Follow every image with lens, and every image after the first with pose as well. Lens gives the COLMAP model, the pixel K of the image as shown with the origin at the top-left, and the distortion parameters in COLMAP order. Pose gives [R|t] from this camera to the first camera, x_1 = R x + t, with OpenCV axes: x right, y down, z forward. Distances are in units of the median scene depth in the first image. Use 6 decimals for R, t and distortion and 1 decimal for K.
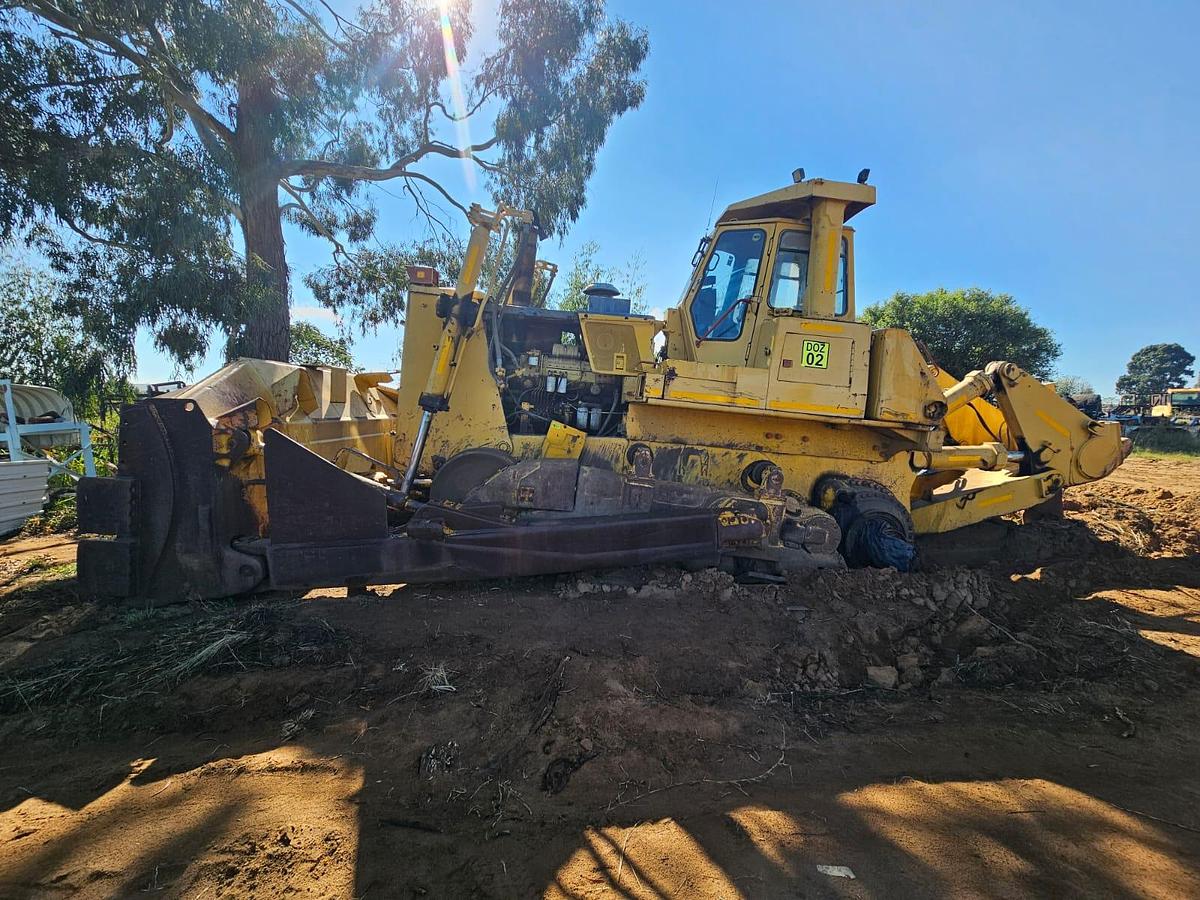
lens RADIAL K [[483.5, 0, 600.0], [0, 483.5, 450.0], [0, 0, 1]] dist [0.000216, 0.000227]
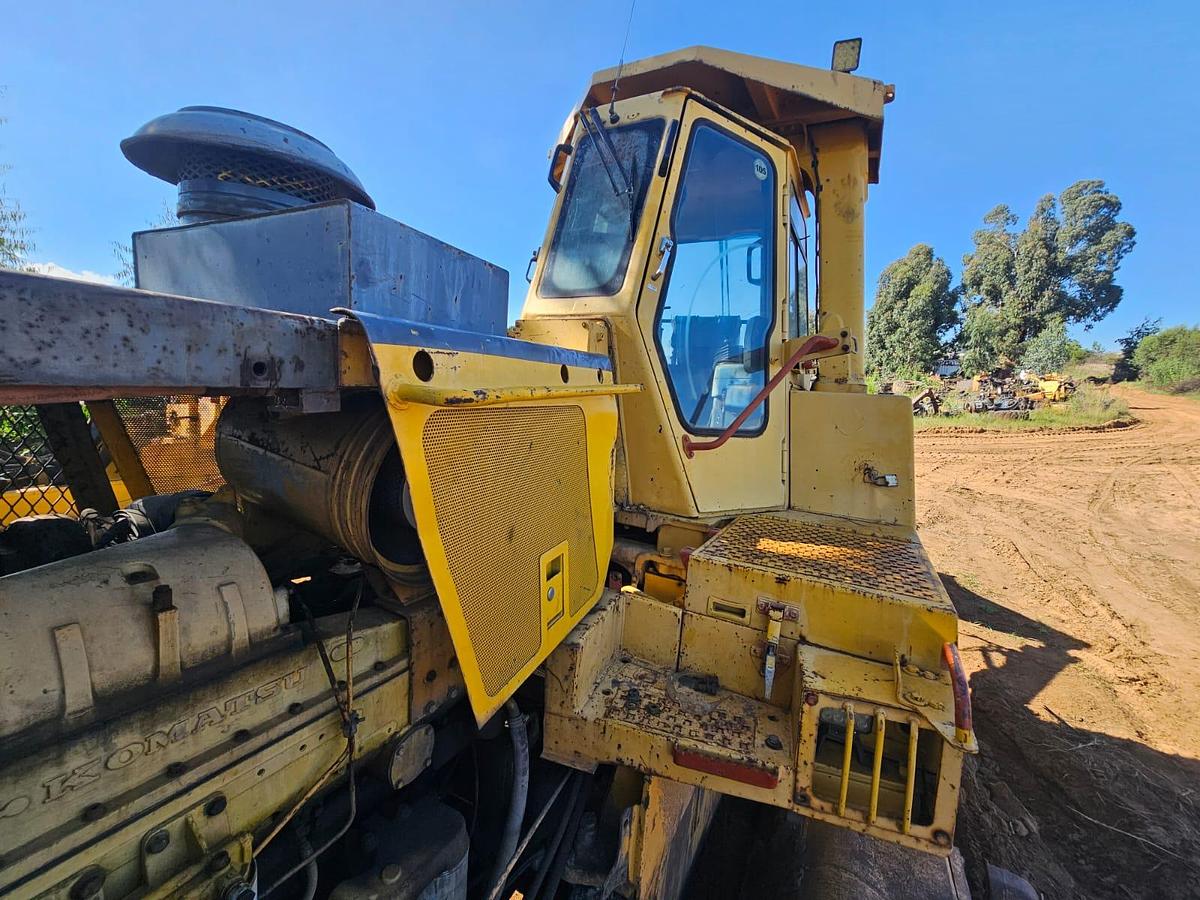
lens RADIAL K [[483.5, 0, 600.0], [0, 483.5, 450.0], [0, 0, 1]] dist [0.000216, 0.000227]
pose [[0.518838, -0.142133, 0.842974, -0.119410], [0.074392, 0.989848, 0.121111, -0.279364], [-0.851629, -0.000127, 0.524144, 0.934997]]
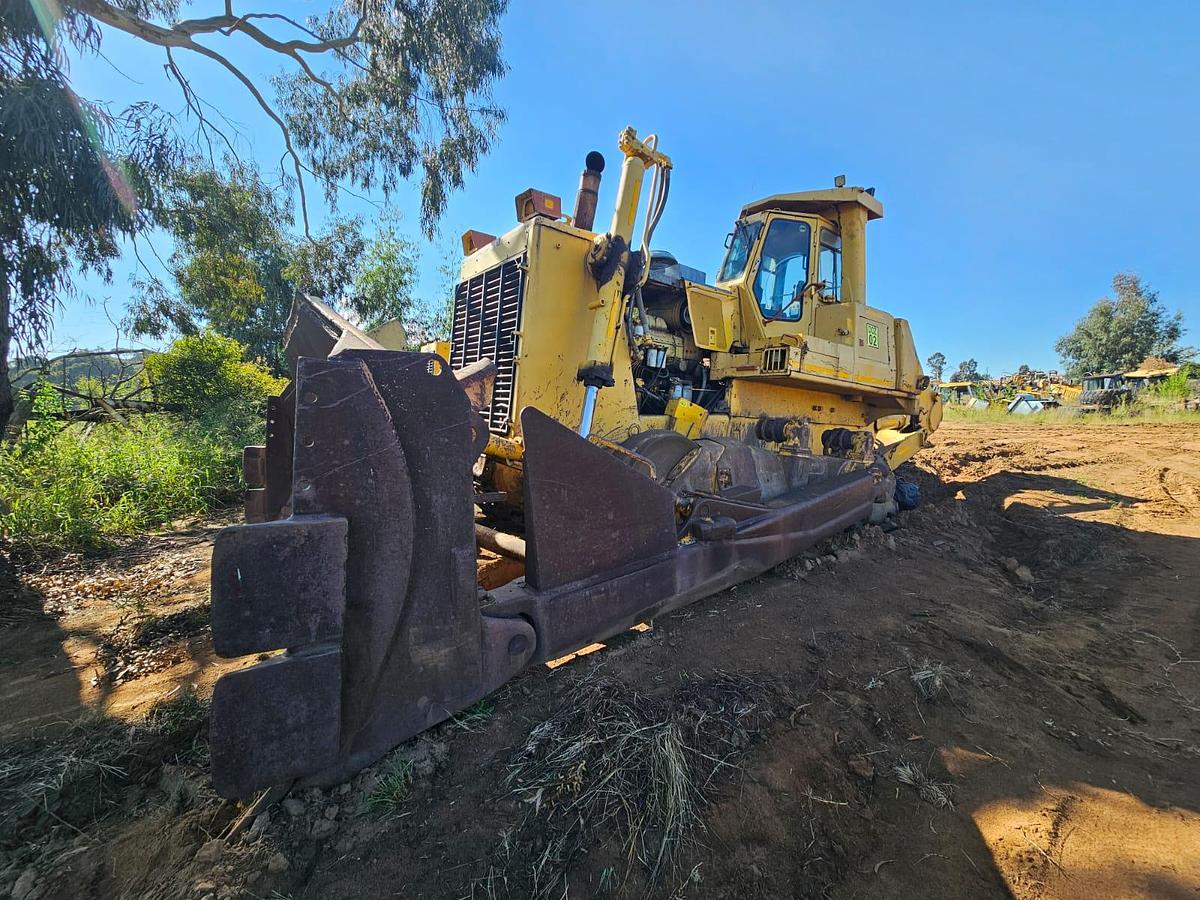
lens RADIAL K [[483.5, 0, 600.0], [0, 483.5, 450.0], [0, 0, 1]] dist [0.000216, 0.000227]
pose [[0.841057, -0.076961, 0.535444, -0.724693], [0.073586, 0.996904, 0.027701, -0.000075], [-0.535918, 0.016103, 0.844116, 0.331852]]
